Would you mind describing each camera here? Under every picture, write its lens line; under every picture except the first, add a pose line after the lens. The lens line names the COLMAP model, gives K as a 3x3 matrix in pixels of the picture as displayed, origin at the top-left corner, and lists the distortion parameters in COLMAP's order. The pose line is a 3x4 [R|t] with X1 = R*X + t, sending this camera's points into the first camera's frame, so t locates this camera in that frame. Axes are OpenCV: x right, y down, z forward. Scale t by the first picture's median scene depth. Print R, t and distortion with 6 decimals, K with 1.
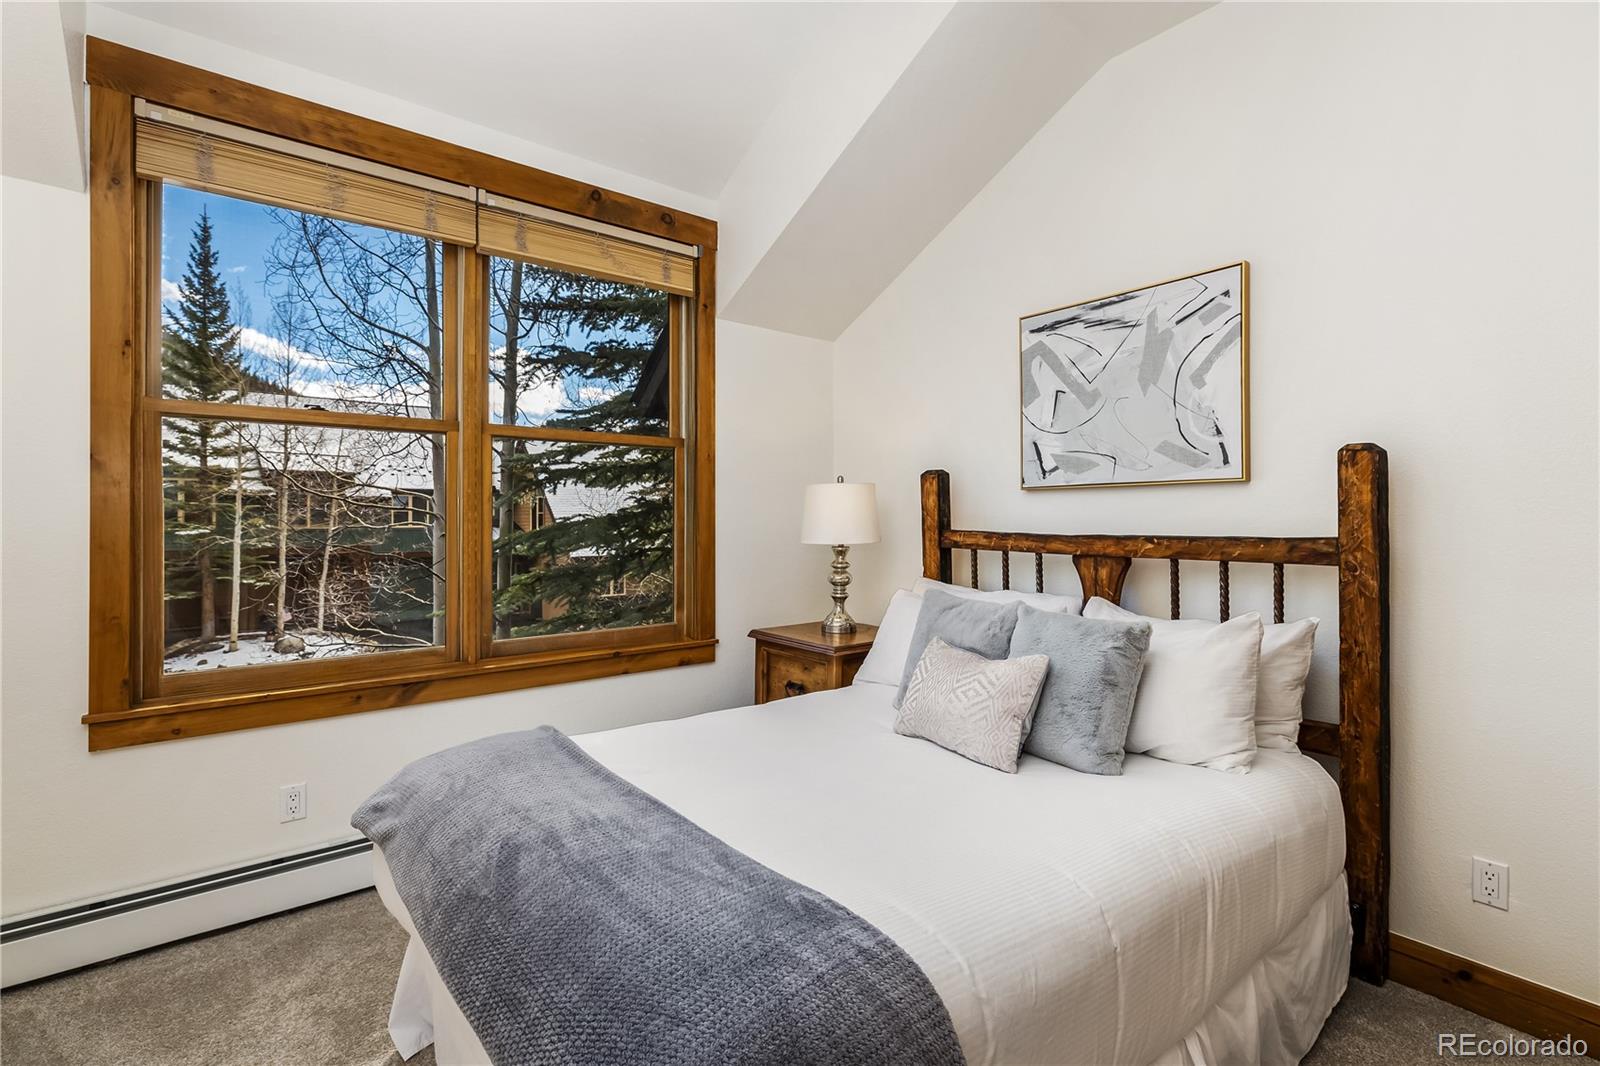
lens RADIAL K [[764.0, 0, 794.7], [0, 764.0, 535.3], [0, 0, 1]] dist [-0.001307, 0.000095]
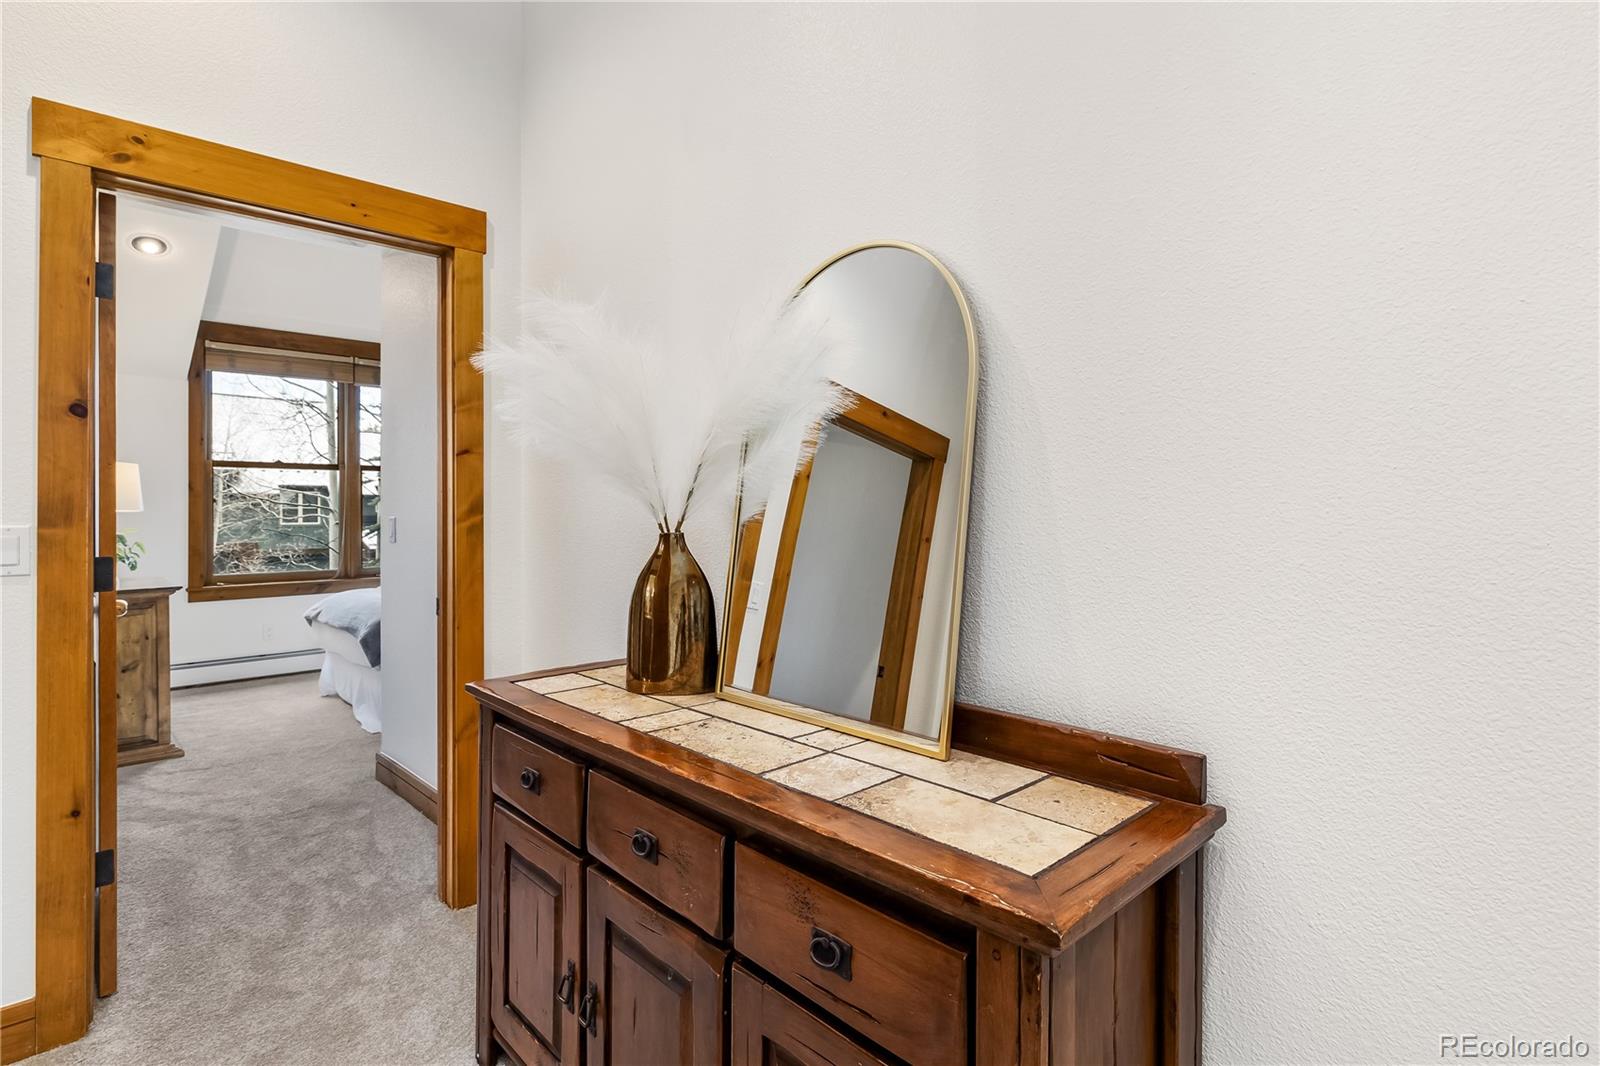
lens RADIAL K [[780.4, 0, 808.3], [0, 780.4, 527.3], [0, 0, 1]] dist [-0.002678, 0.001686]
pose [[0.993348, -0.002098, 0.115130, 0.699792], [0.002843, 0.999976, -0.006300, 0.048943], [-0.115114, 0.006585, 0.993330, -1.541869]]
